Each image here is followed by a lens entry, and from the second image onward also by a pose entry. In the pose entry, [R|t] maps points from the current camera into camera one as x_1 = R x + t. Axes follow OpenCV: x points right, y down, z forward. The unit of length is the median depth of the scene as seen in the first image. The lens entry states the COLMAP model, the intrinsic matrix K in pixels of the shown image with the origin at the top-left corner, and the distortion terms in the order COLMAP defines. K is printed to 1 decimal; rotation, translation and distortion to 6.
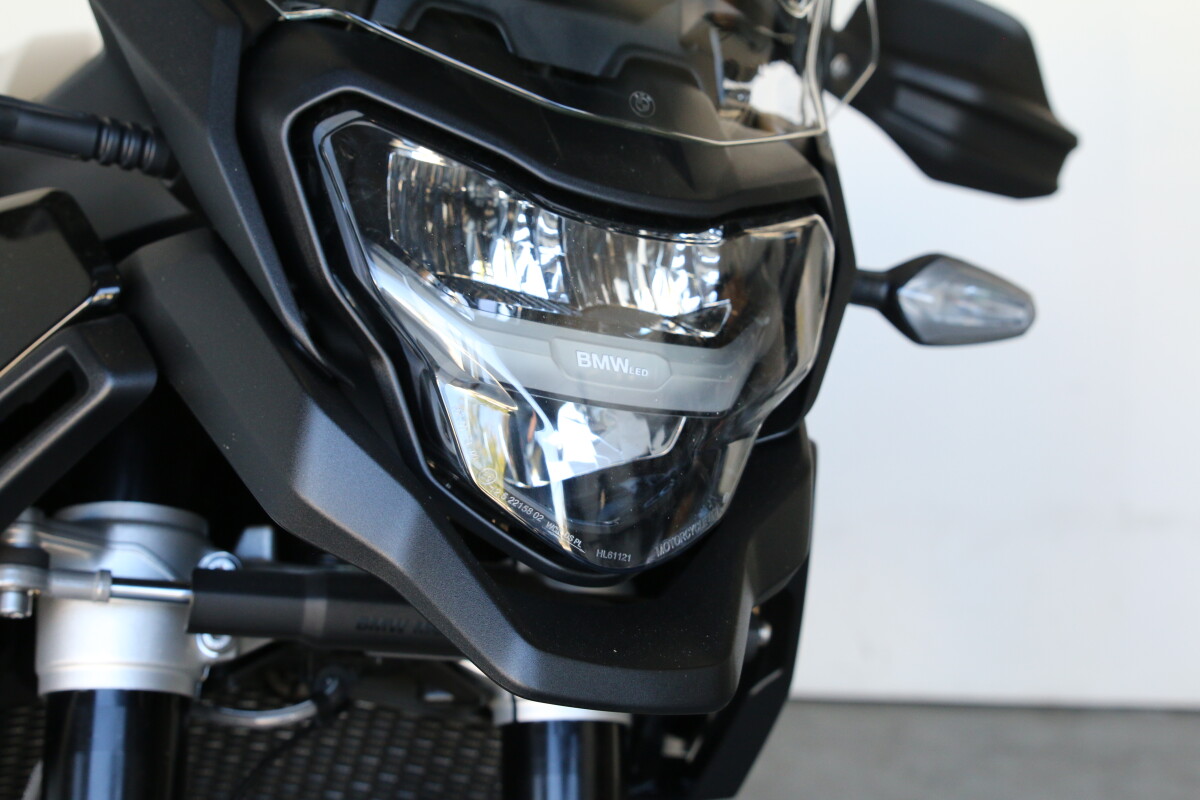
lens RADIAL K [[1829.2, 0, 600.0], [0, 1829.2, 400.0], [0, 0, 1]] dist [-0.028128, -0.009541]
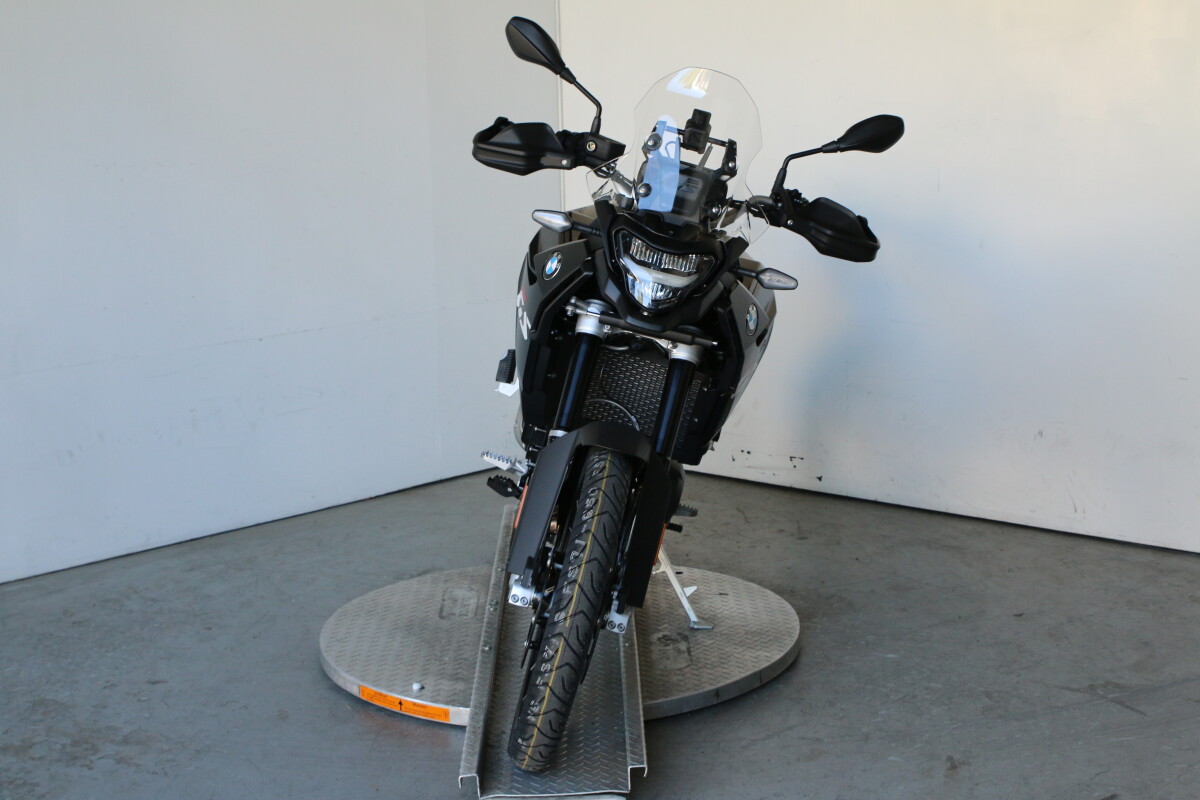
lens RADIAL K [[1829.2, 0, 600.0], [0, 1829.2, 400.0], [0, 0, 1]] dist [-0.028128, -0.009541]
pose [[0.889041, 0.117913, -0.442382, 2.236564], [-0.128372, 0.991706, 0.006345, 0.325886], [0.439461, 0.051148, 0.896804, -3.907943]]
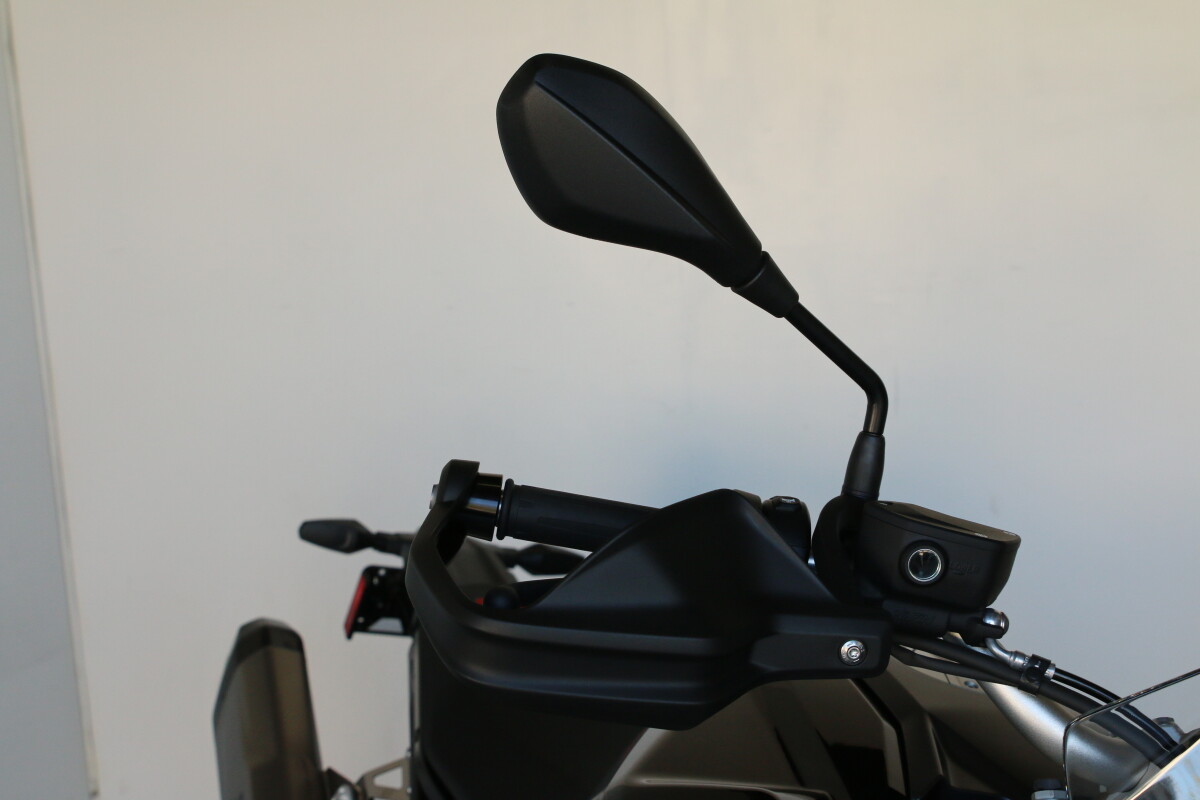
lens RADIAL K [[1829.2, 0, 600.0], [0, 1829.2, 400.0], [0, 0, 1]] dist [-0.028128, -0.009541]
pose [[0.998465, -0.012520, -0.053960, -0.564465], [0.008436, 0.997129, -0.075251, -0.438559], [0.054747, 0.074680, 0.995704, -0.280531]]
